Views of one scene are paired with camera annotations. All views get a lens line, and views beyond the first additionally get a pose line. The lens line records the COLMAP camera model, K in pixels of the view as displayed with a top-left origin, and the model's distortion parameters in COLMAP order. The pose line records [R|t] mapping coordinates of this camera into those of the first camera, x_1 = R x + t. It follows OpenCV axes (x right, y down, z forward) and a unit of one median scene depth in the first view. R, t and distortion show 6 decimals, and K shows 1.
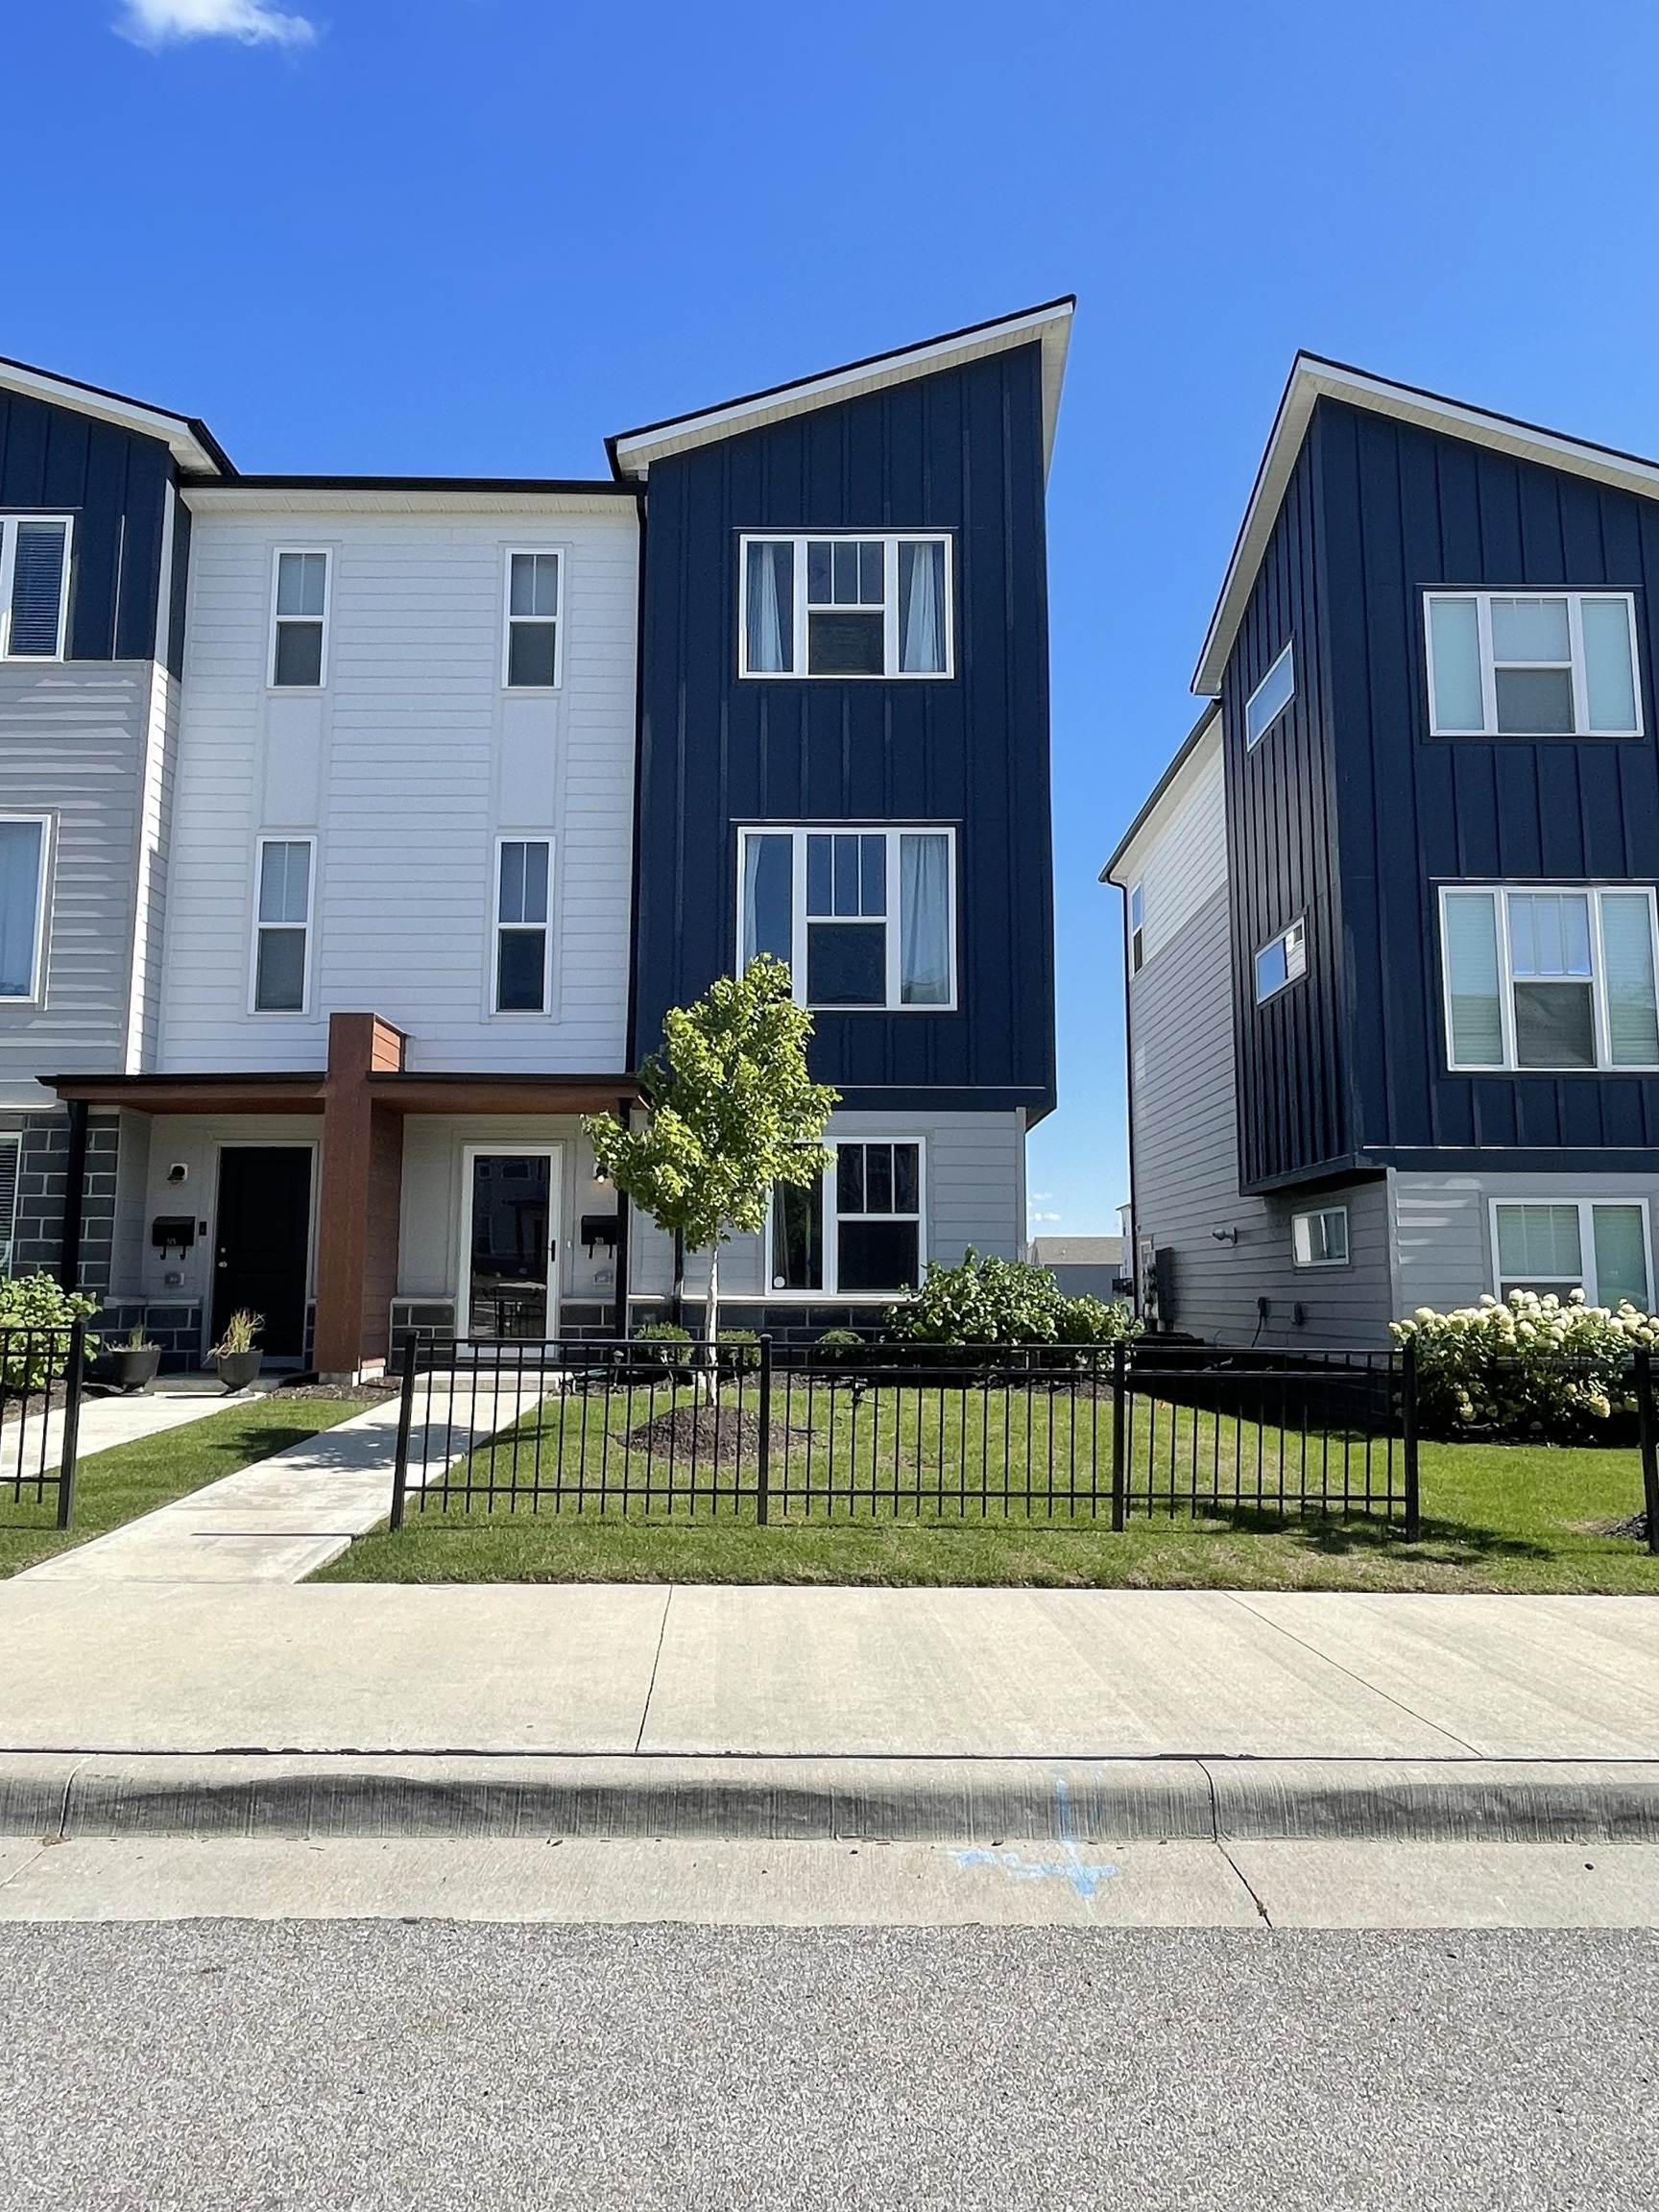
lens RADIAL K [[1489.8, 0, 830.3], [0, 1489.8, 1105.3], [0, 0, 1]] dist [-0.037088, 0.007864]
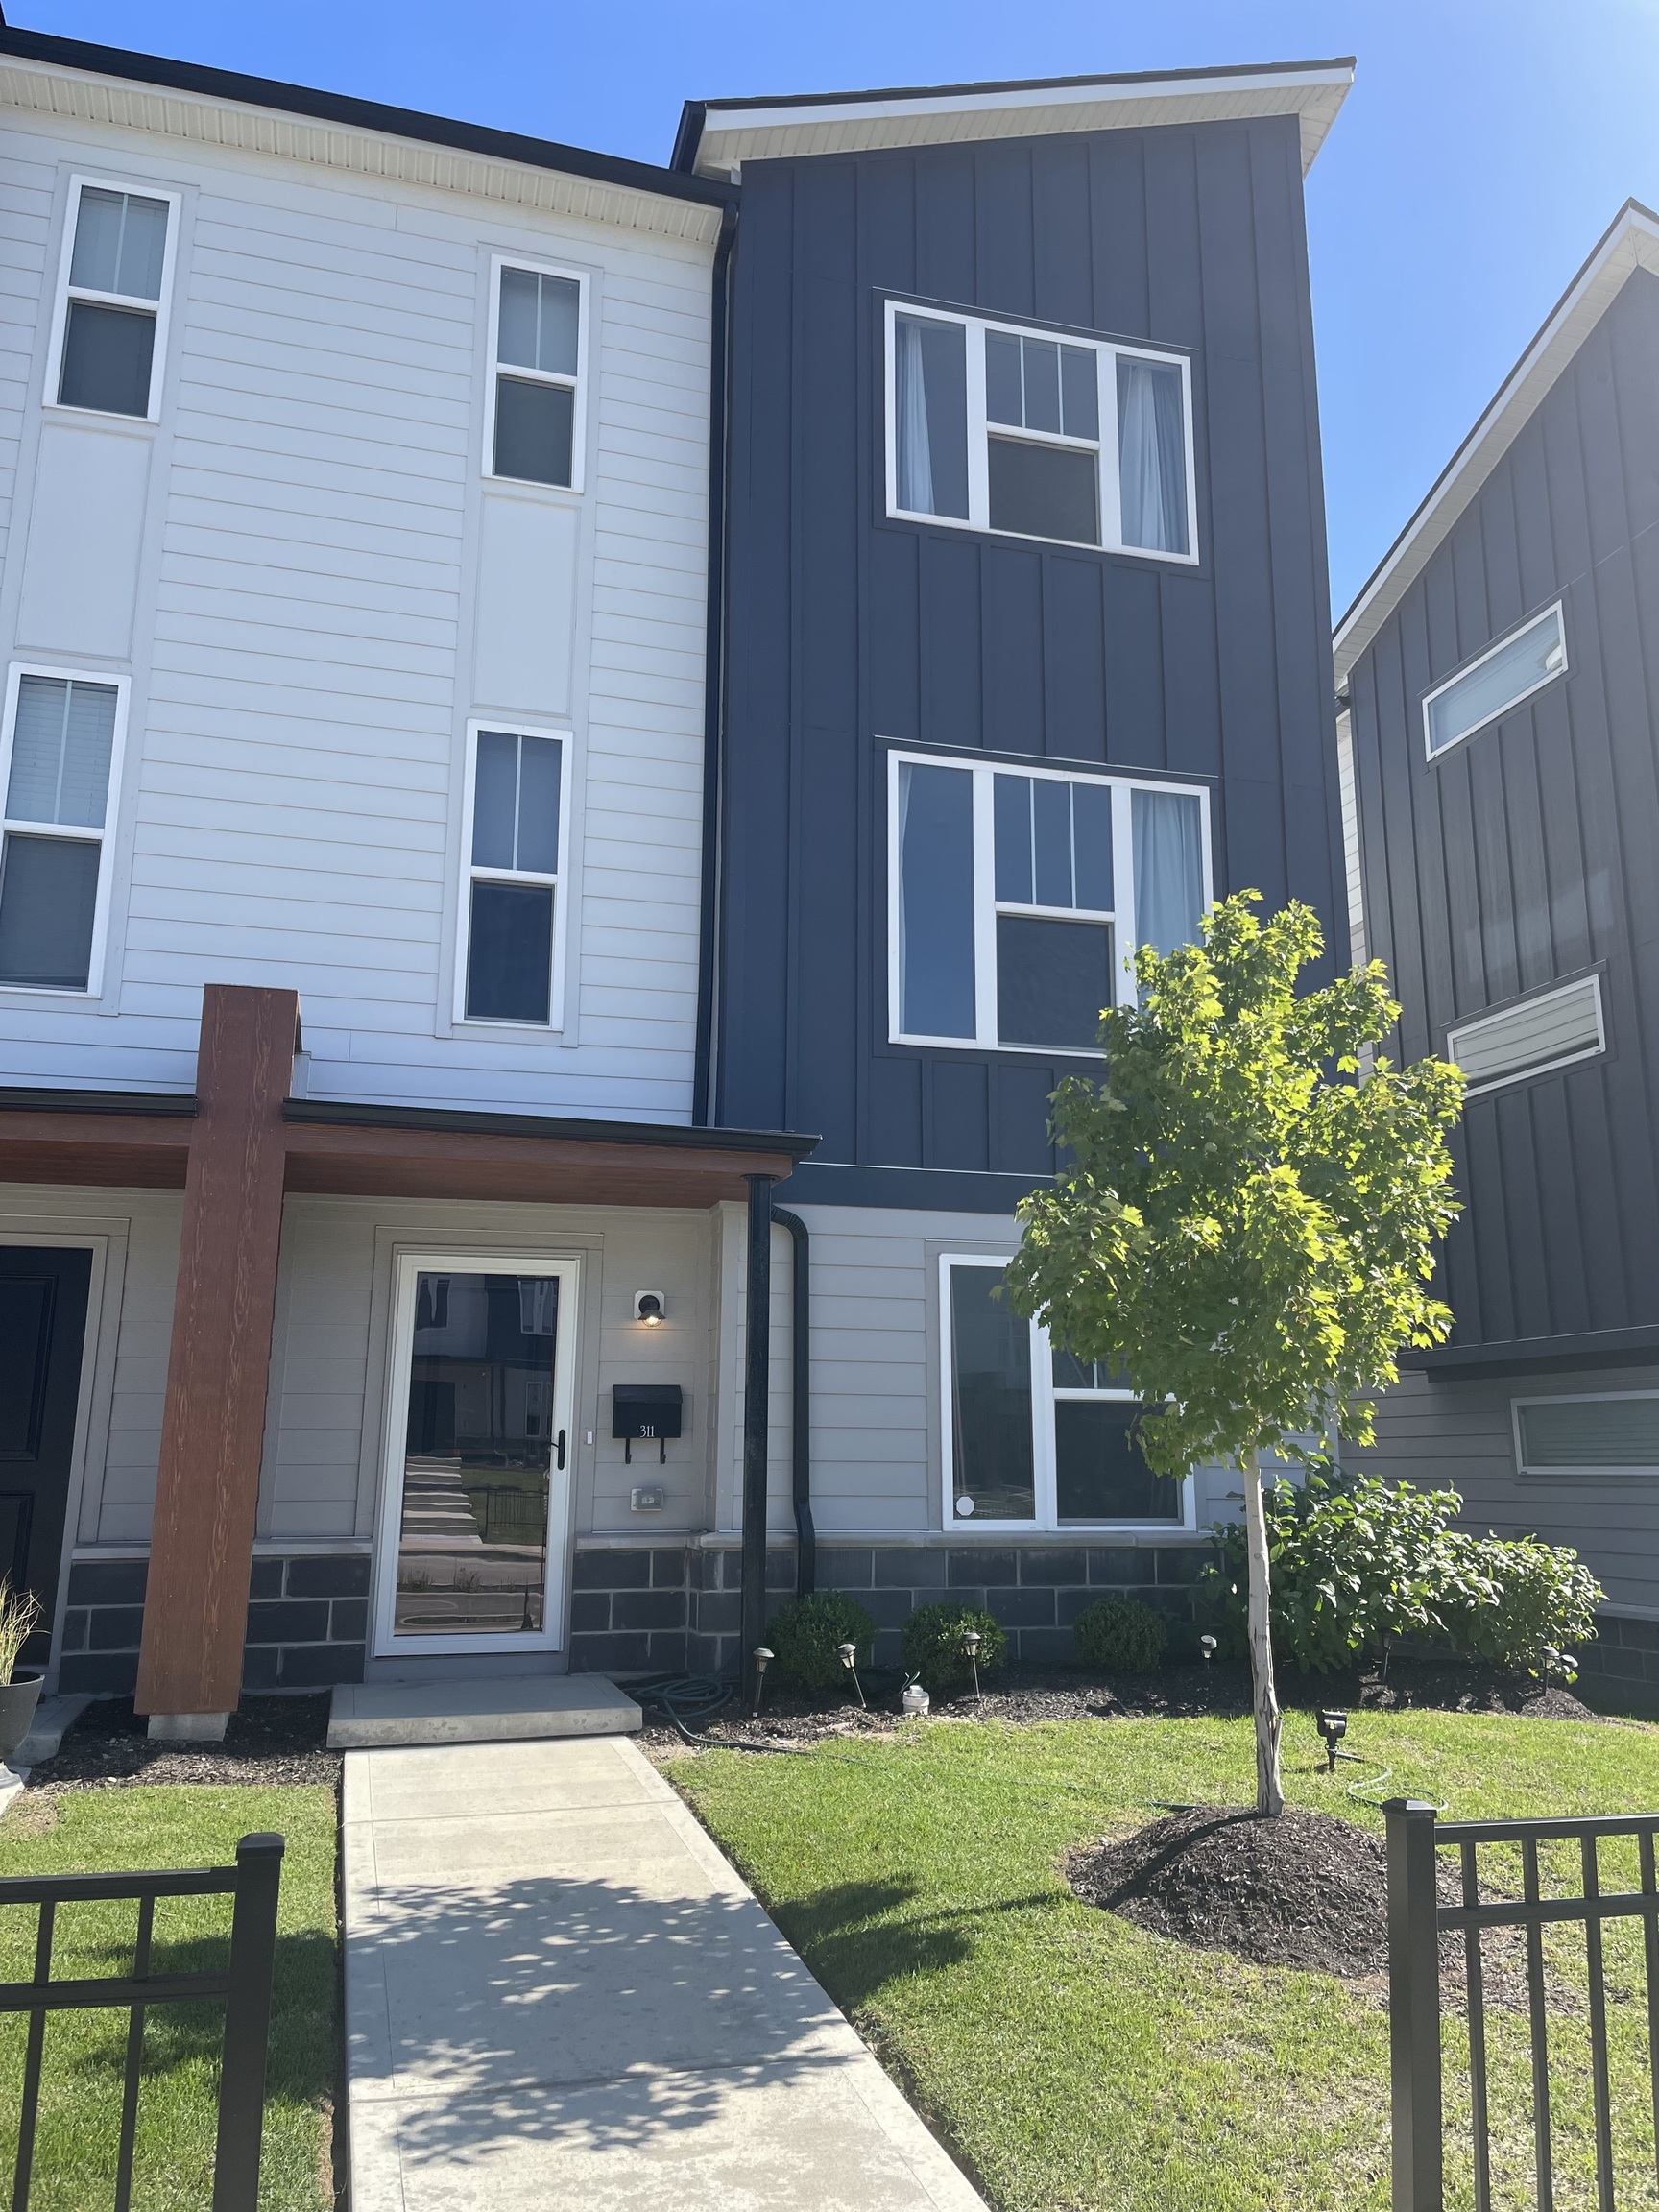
lens RADIAL K [[1672.9, 0, 836.7], [0, 1672.9, 1108.8], [0, 0, 1]] dist [0.037151, -0.052862]
pose [[0.961816, 0.057292, 0.267634, -0.255240], [-0.032304, 0.994774, -0.096857, 0.027739], [-0.271785, 0.084513, 0.958640, 0.352805]]
